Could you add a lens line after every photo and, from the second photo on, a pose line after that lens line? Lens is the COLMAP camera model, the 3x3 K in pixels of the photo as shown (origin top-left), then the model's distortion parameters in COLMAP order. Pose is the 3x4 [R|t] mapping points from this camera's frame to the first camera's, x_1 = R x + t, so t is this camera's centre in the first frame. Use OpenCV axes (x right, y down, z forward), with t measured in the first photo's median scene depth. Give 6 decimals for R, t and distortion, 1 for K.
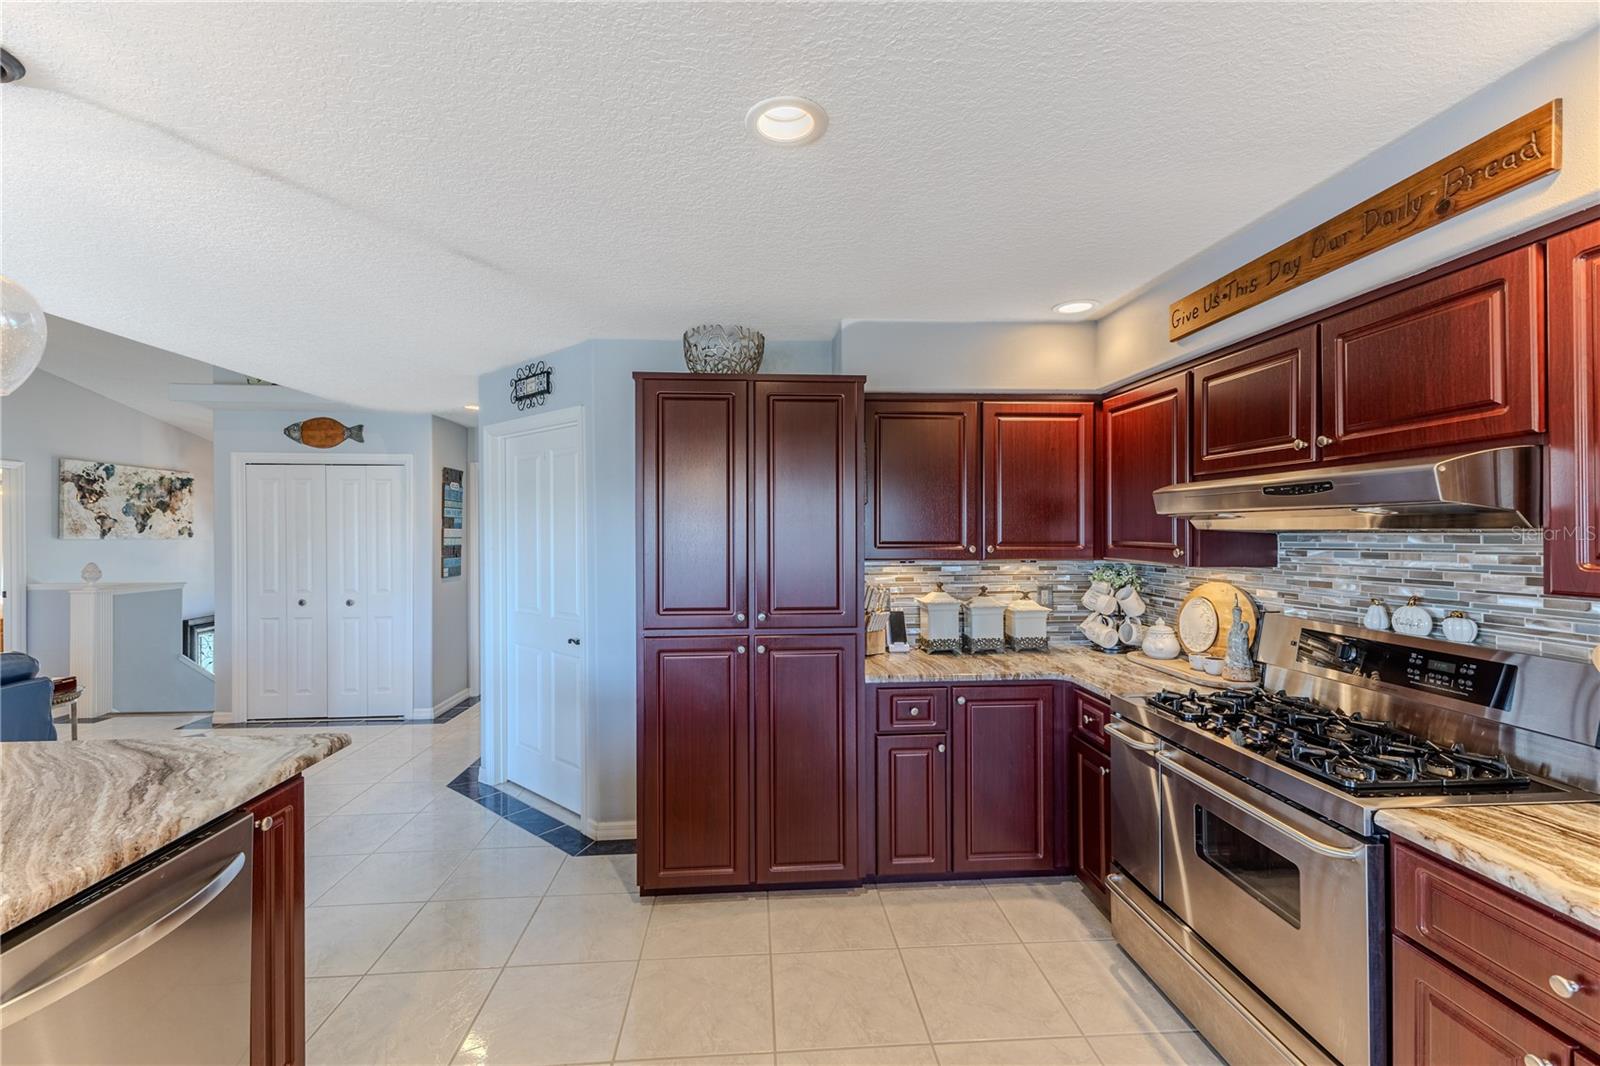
lens RADIAL K [[686.8, 0, 801.4], [0, 686.8, 528.8], [0, 0, 1]] dist [0.007208, -0.000330]
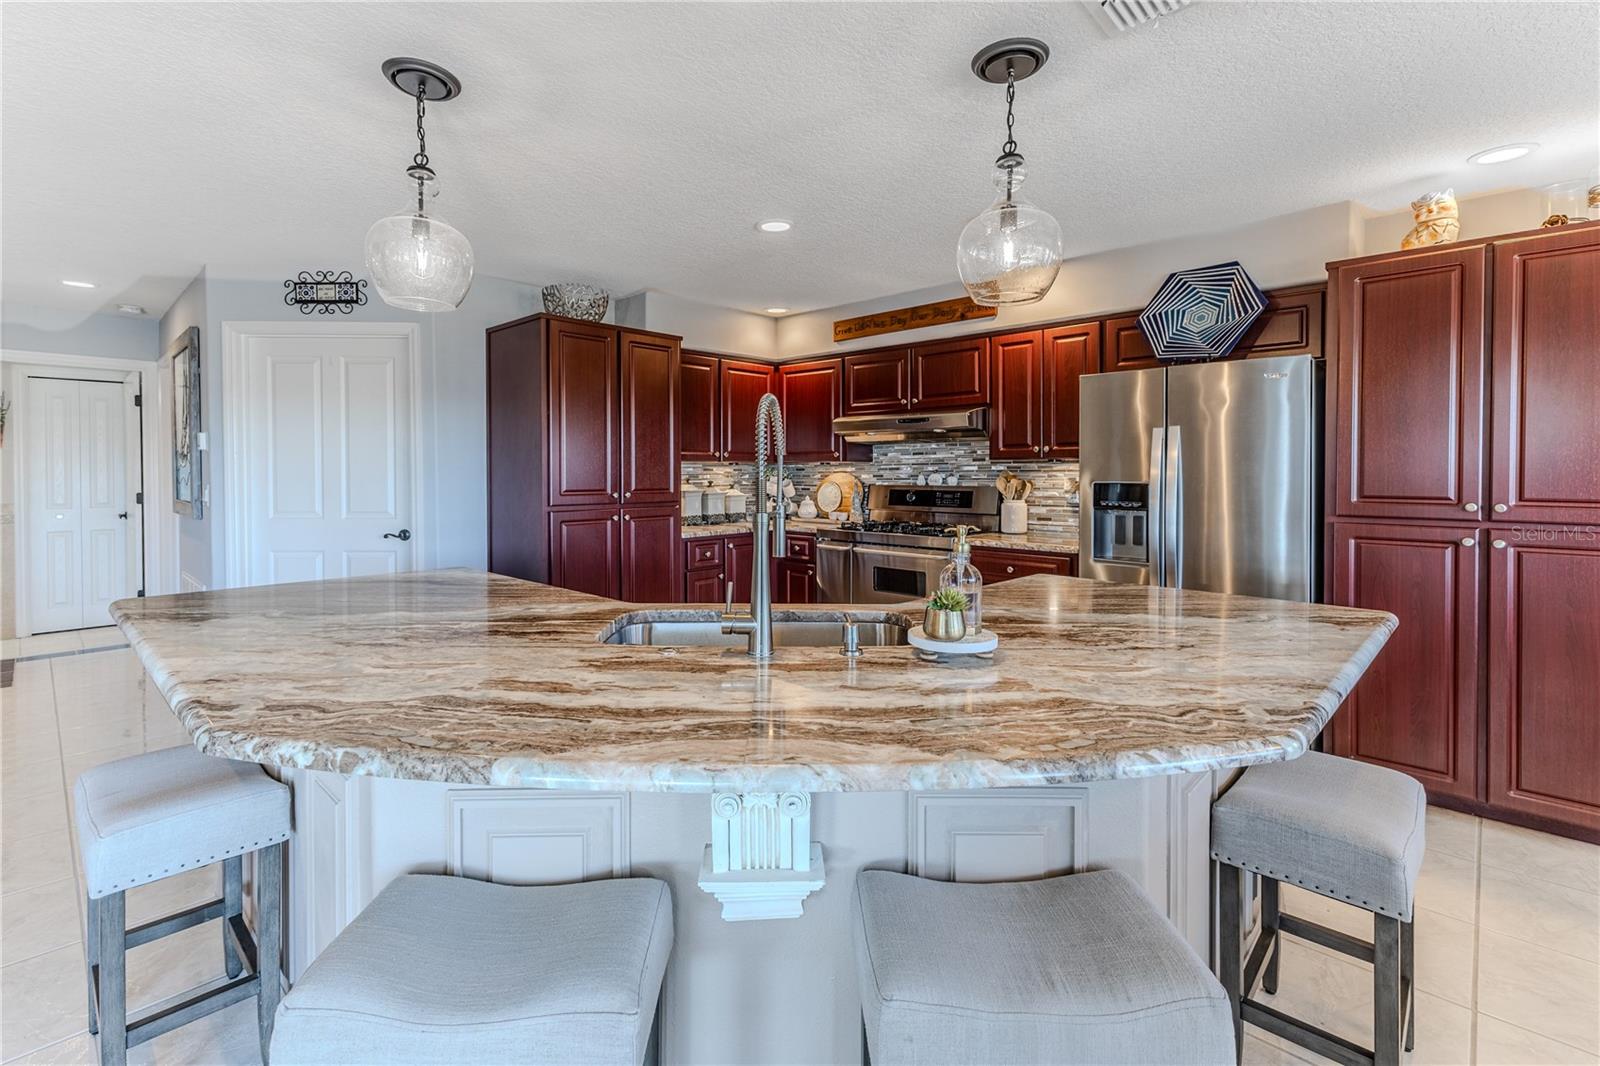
lens RADIAL K [[723.5, 0, 781.2], [0, 723.5, 478.7], [0, 0, 1]] dist [0.007838, -0.000829]
pose [[0.745049, -0.003912, 0.666999, -0.776031], [-0.002754, 0.999956, 0.008941, 0.073317], [-0.667004, -0.008499, 0.745005, -0.327732]]
